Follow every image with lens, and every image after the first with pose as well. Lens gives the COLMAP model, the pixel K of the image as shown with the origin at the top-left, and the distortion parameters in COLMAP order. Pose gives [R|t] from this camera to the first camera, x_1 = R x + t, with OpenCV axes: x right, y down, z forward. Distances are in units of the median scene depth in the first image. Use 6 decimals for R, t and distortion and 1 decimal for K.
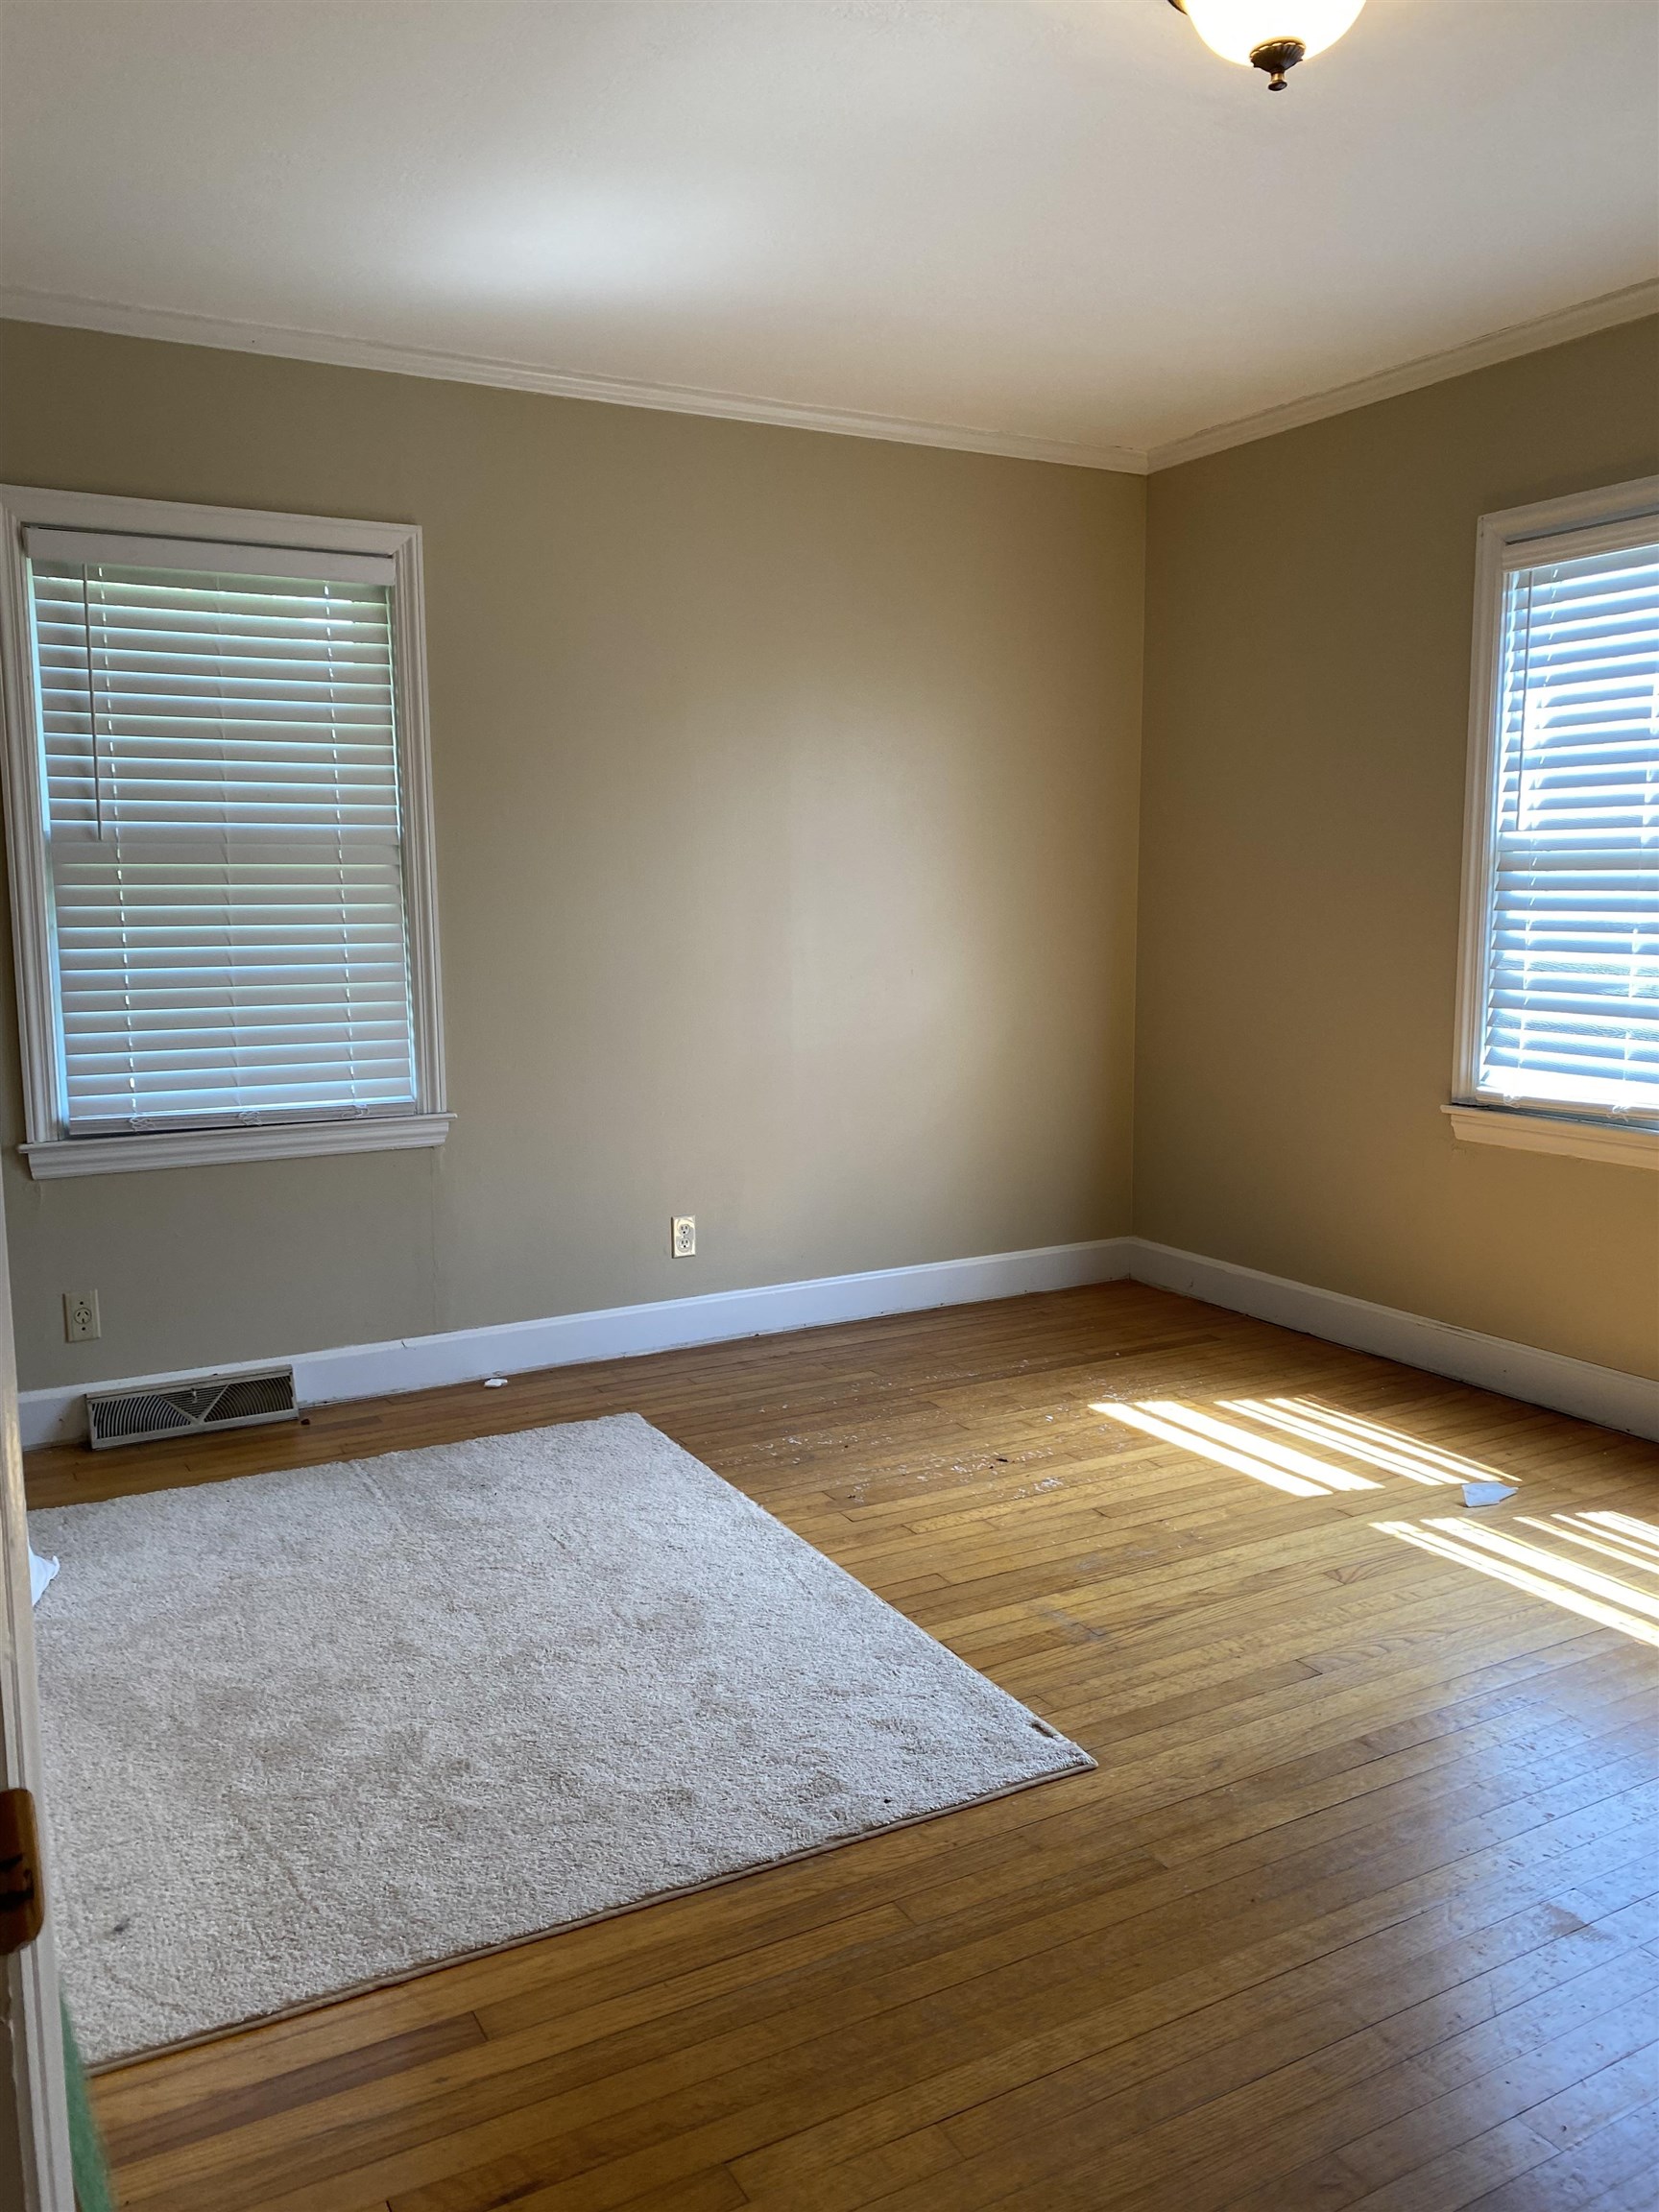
lens RADIAL K [[1690.9, 0, 829.5], [0, 1690.9, 1106.0], [0, 0, 1]] dist [0.000630, -0.006378]
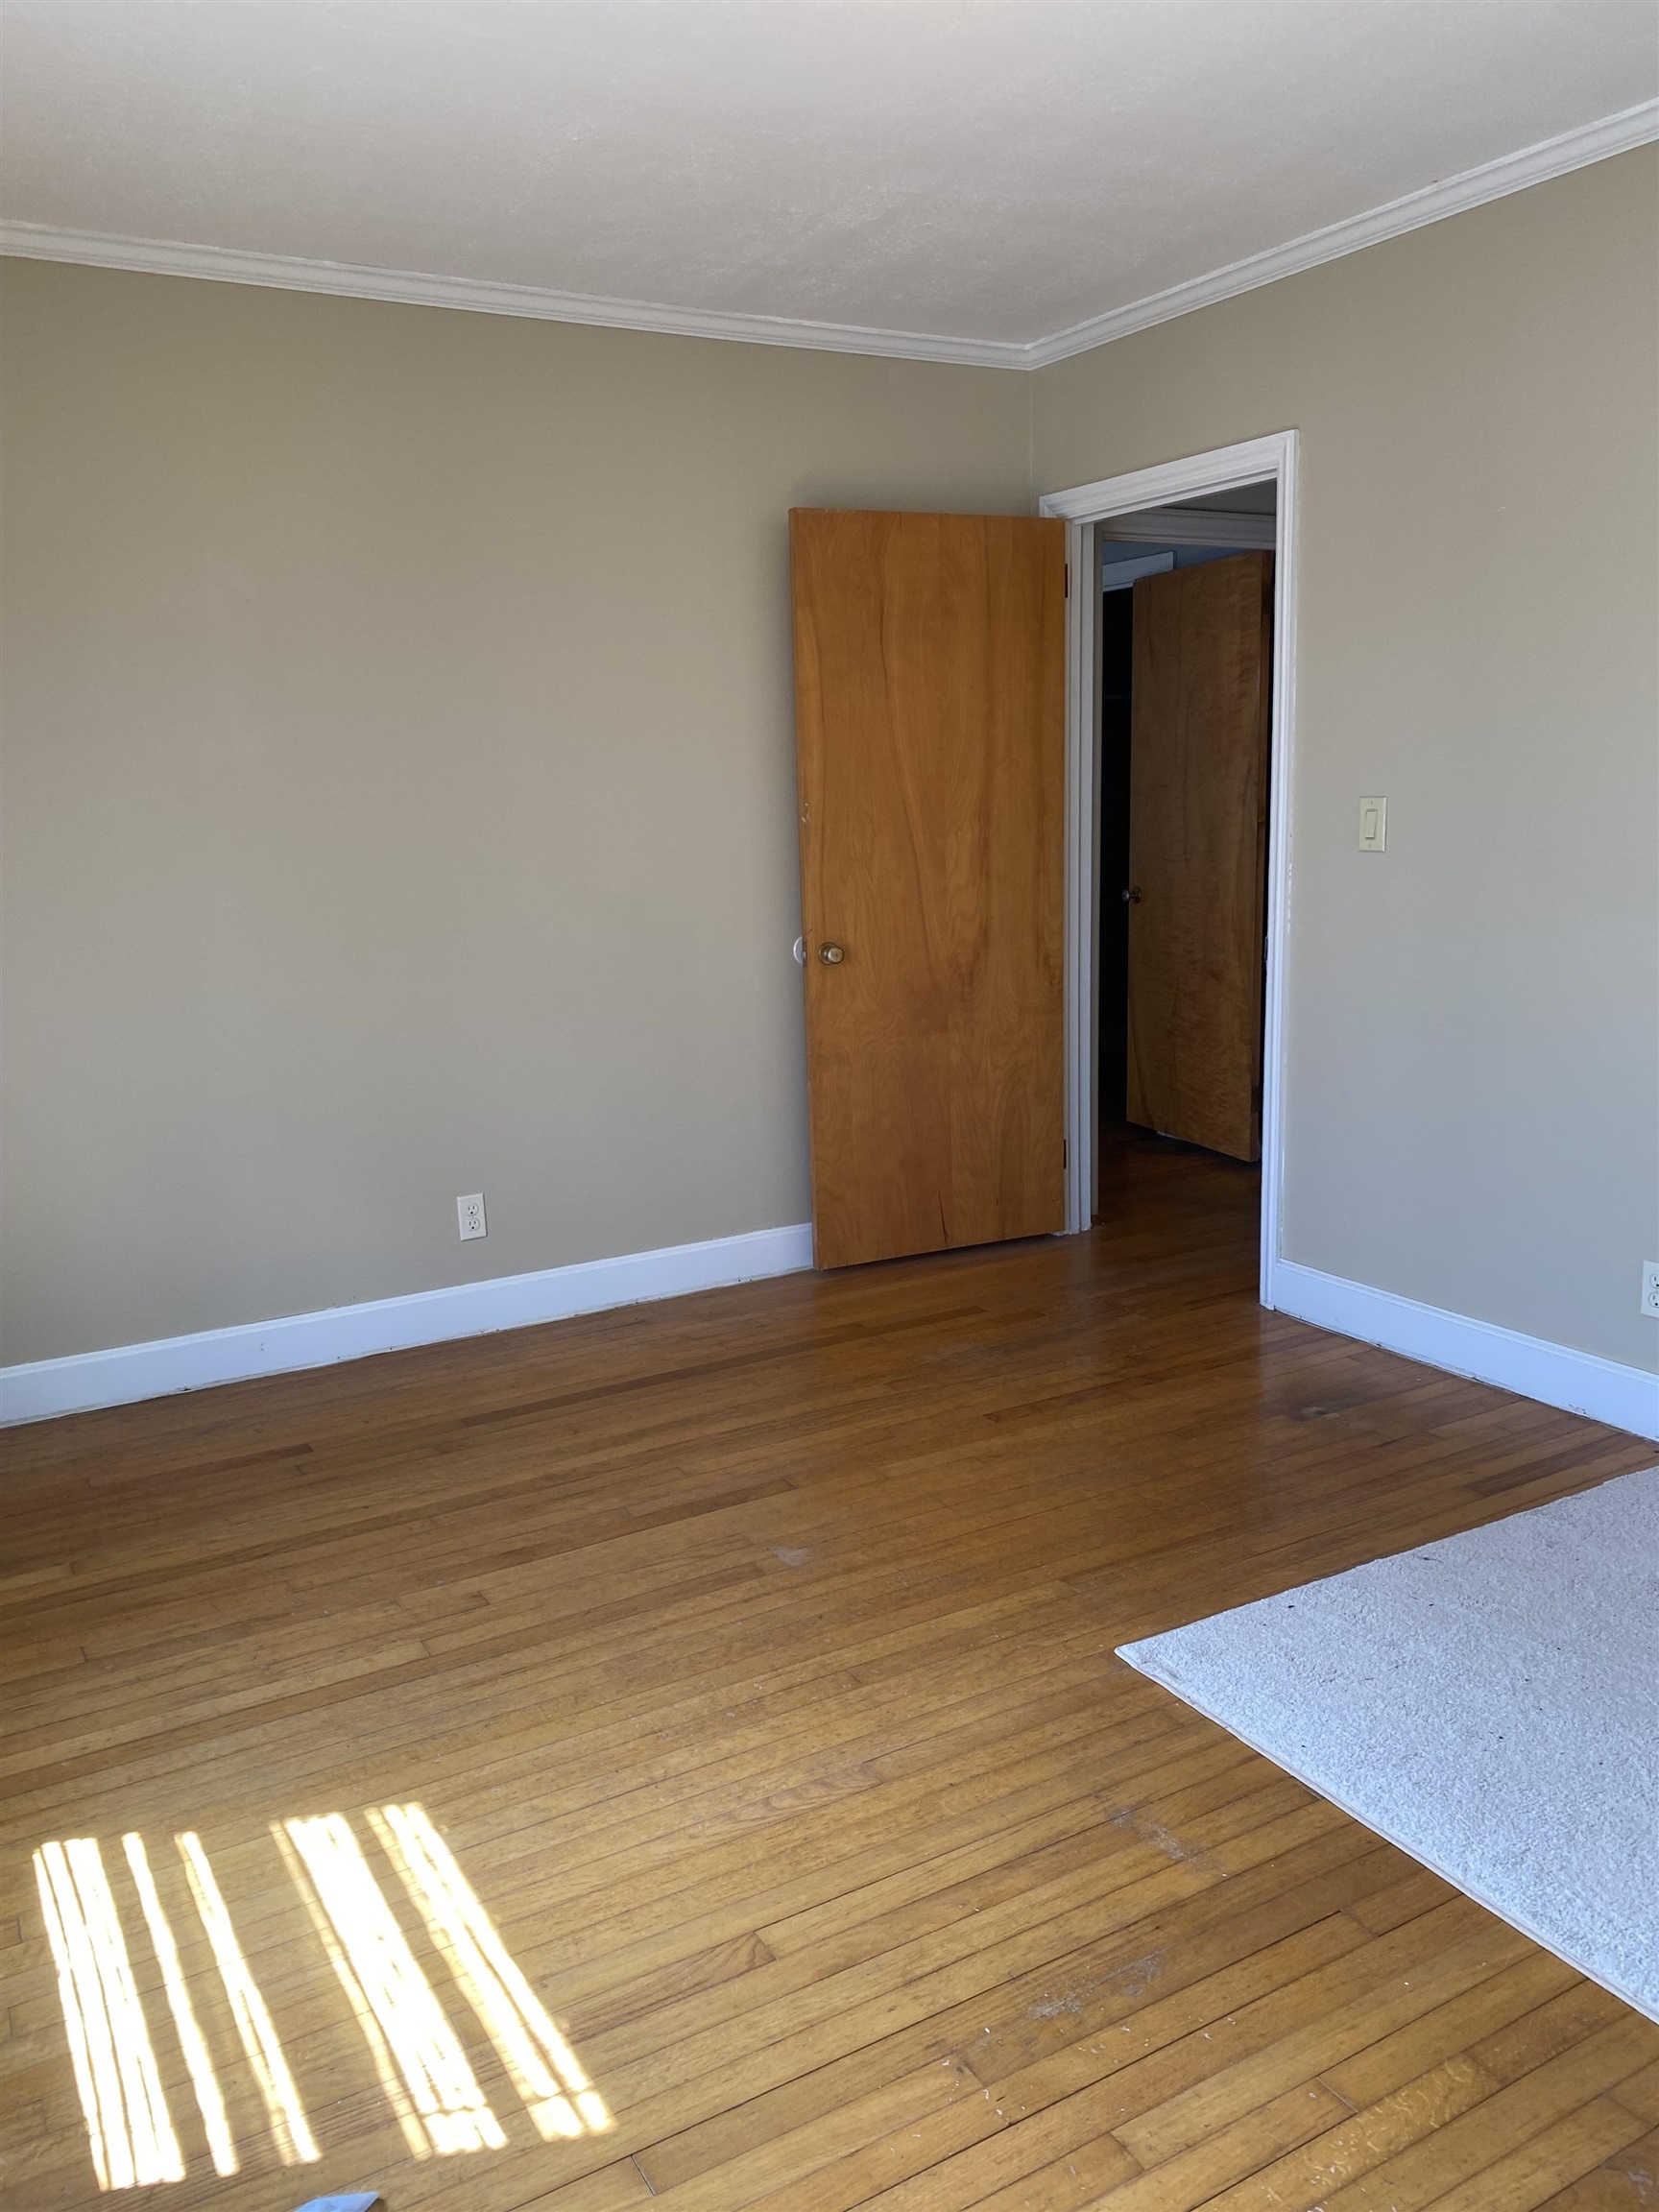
lens RADIAL K [[1690.9, 0, 829.5], [0, 1690.9, 1106.0], [0, 0, 1]] dist [0.000630, -0.006378]
pose [[-0.999438, 0.032912, -0.006296, 0.255392], [0.029146, 0.946533, 0.321287, -0.226203], [0.016534, 0.320923, -0.946961, 1.449935]]
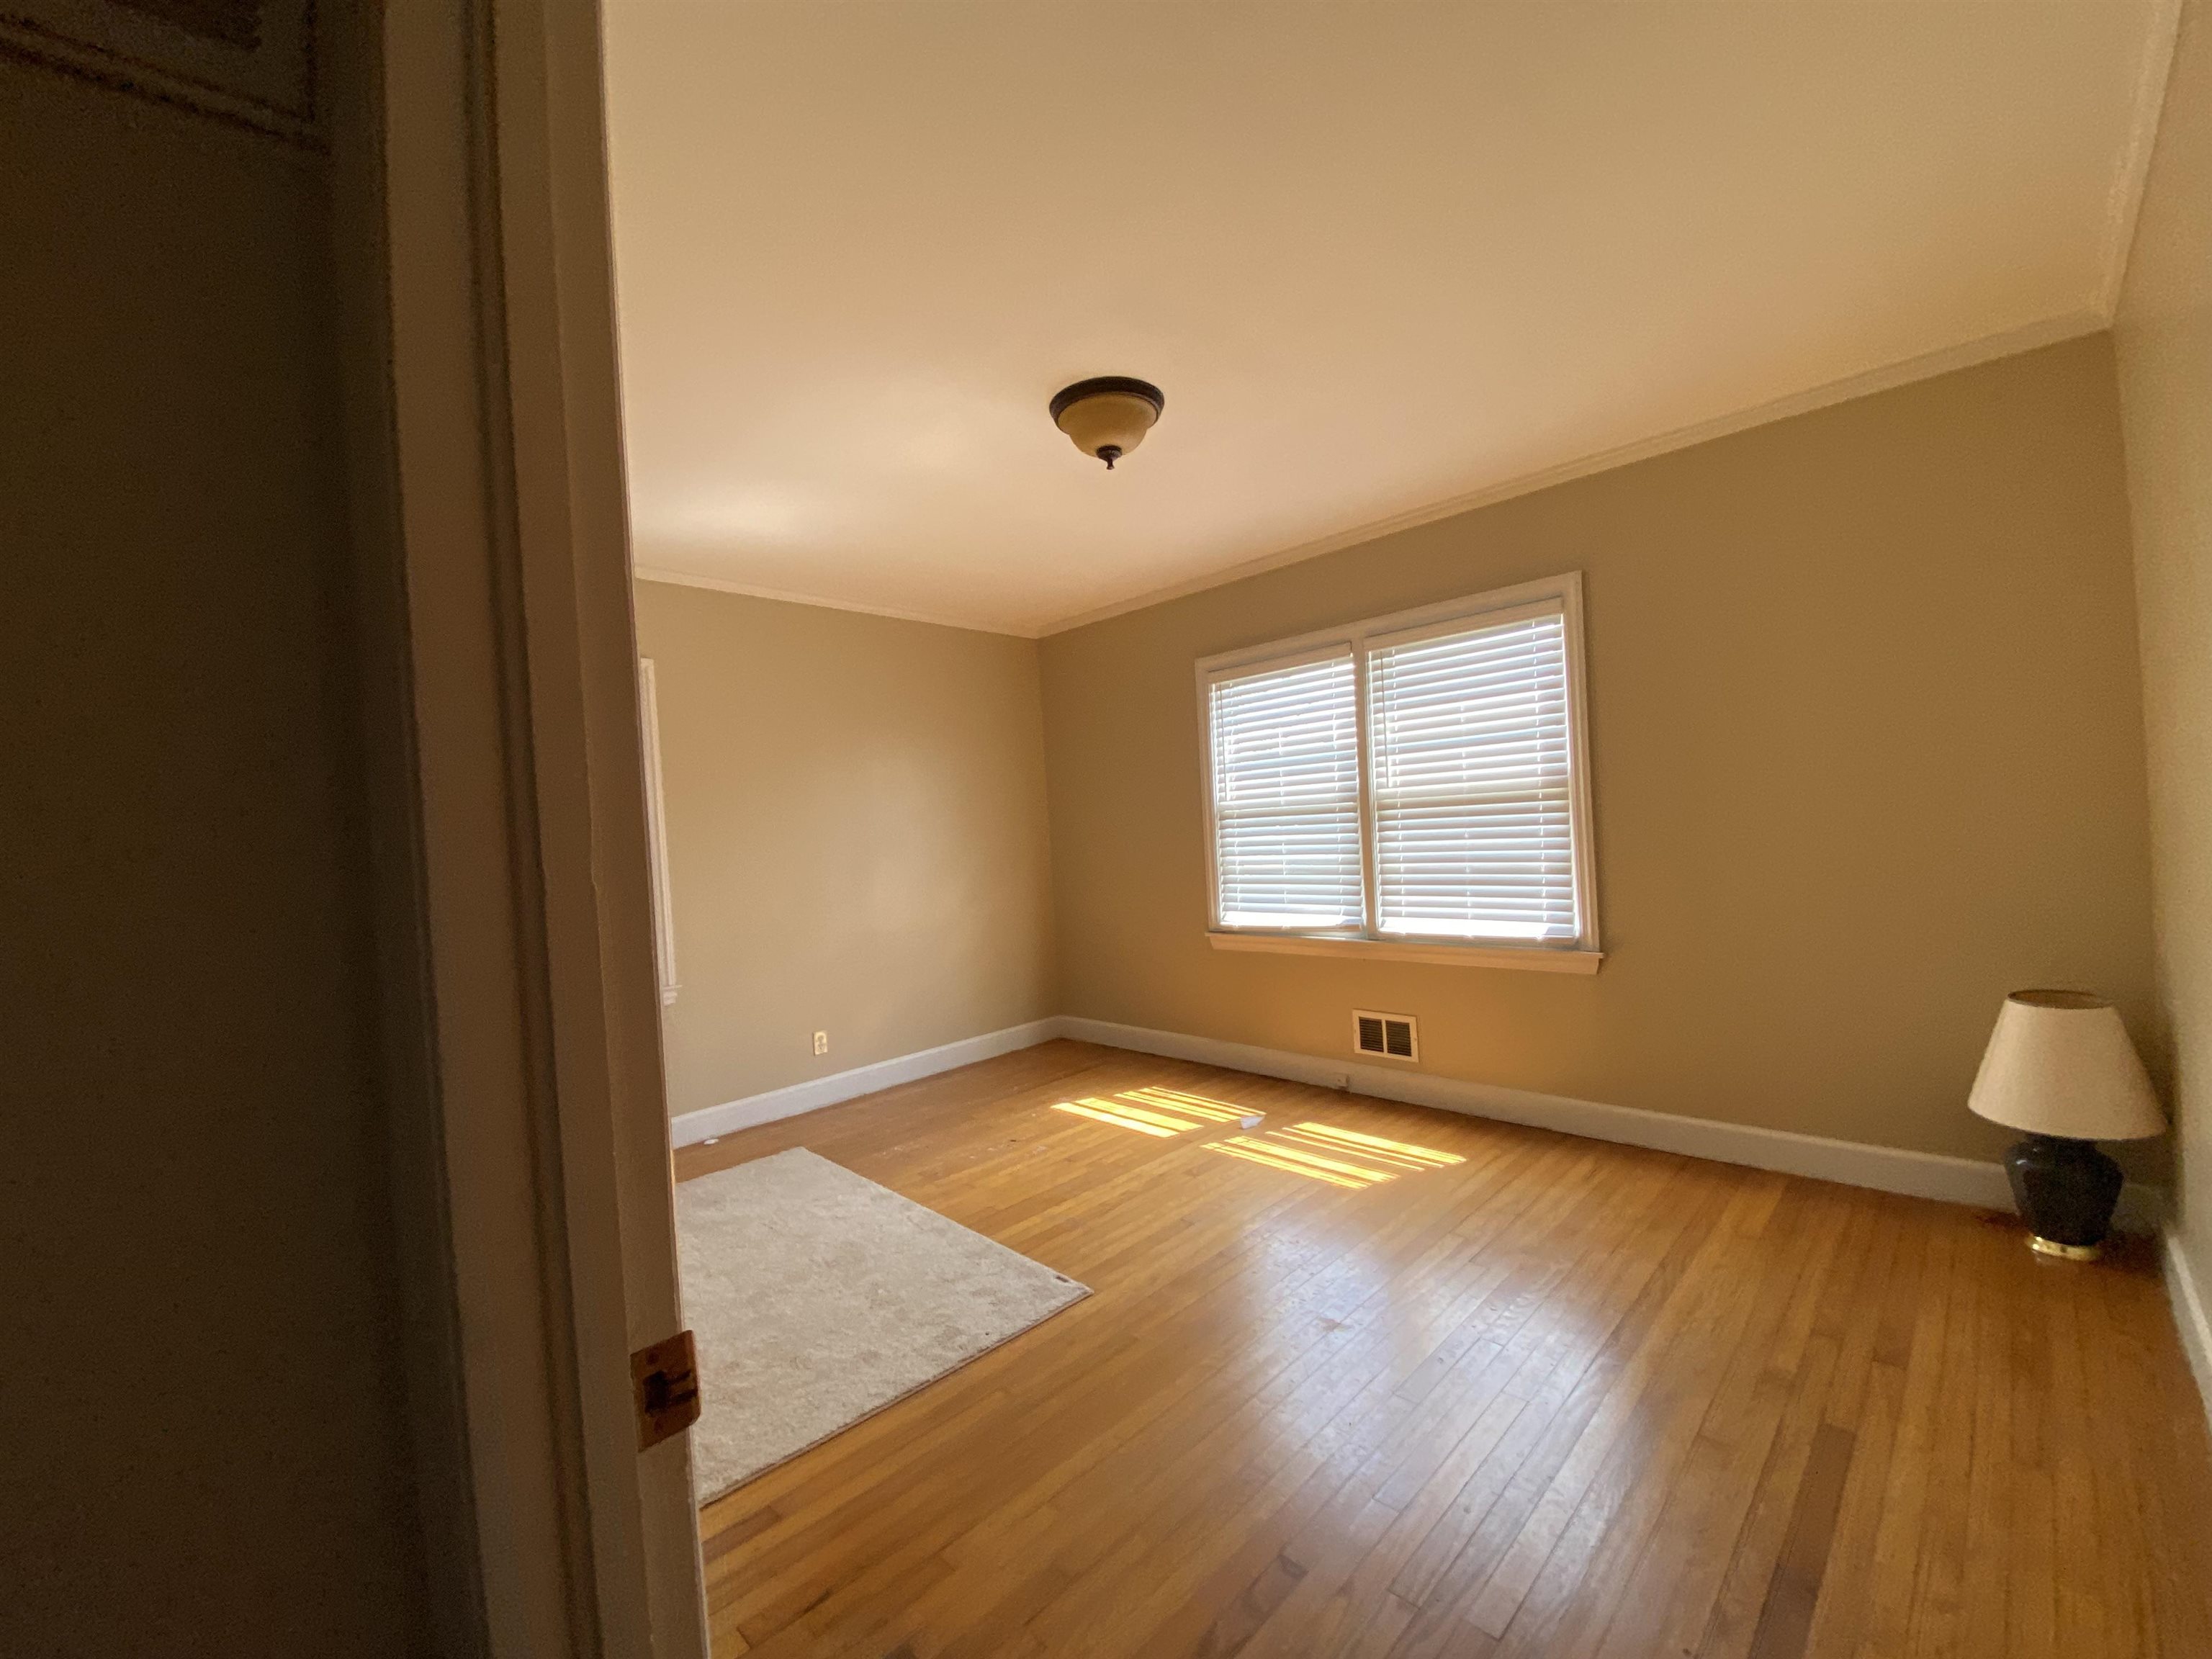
lens RADIAL K [[886.1, 0, 1106.0], [0, 886.1, 829.5], [0, 0, 1]] dist [0.021898, -0.037858]
pose [[0.960487, -0.054359, 0.272965, -0.054398], [0.092837, 0.987147, -0.130083, 0.005166], [-0.262385, 0.150284, 0.953189, -0.026677]]
